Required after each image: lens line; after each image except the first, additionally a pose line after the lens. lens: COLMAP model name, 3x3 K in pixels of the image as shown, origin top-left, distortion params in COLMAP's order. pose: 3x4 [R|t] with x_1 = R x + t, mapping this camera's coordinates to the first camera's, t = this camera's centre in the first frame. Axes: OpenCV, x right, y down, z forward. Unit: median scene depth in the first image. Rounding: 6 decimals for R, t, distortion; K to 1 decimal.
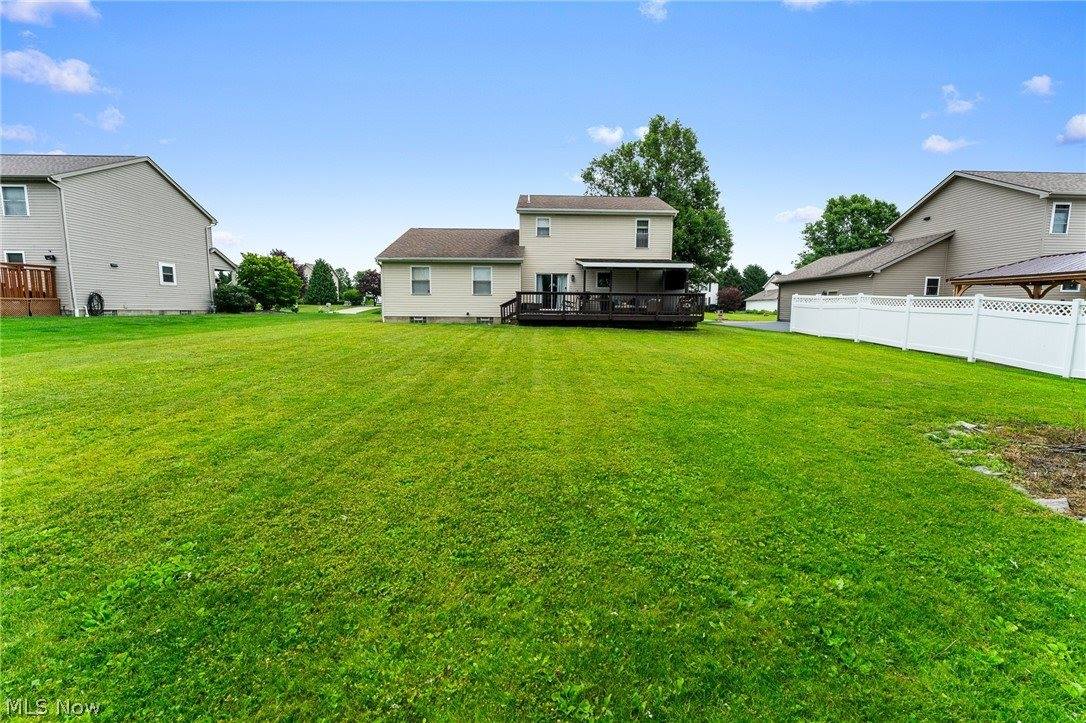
lens RADIAL K [[441.7, 0, 560.0], [0, 441.7, 361.5], [0, 0, 1]] dist [-0.002414, -0.000067]
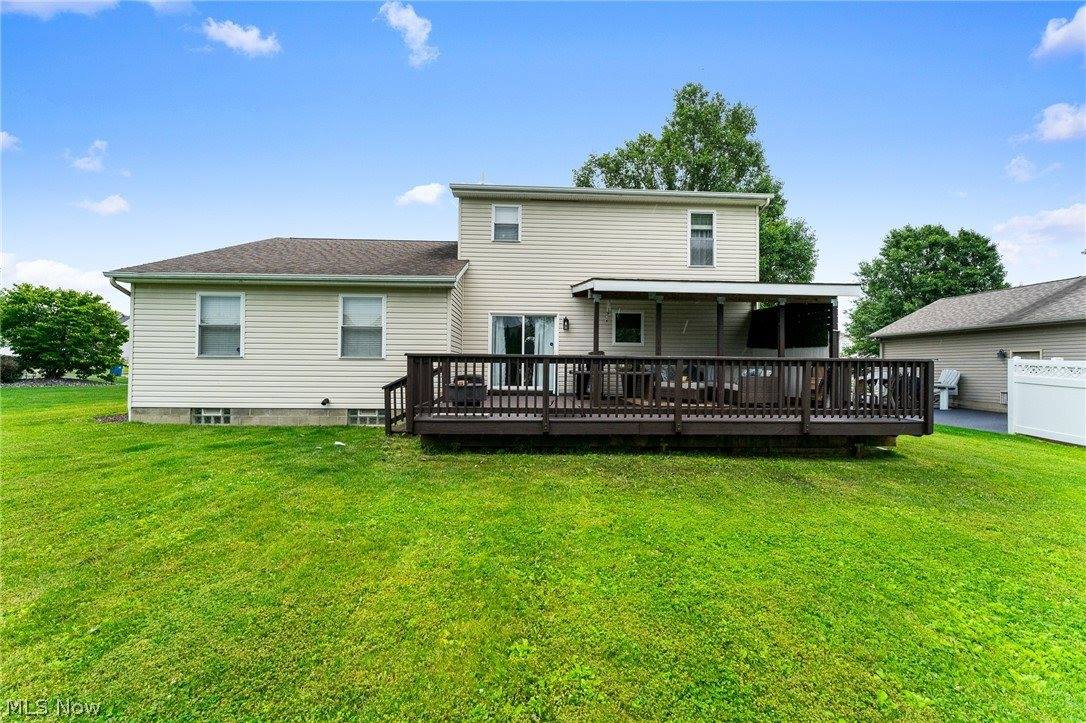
lens RADIAL K [[441.7, 0, 560.0], [0, 441.7, 361.5], [0, 0, 1]] dist [-0.002414, -0.000067]
pose [[0.999462, 0.001797, 0.032757, 0.006757], [0.002333, 0.992076, -0.125620, -0.086493], [-0.032724, 0.125629, 0.991537, 0.522568]]
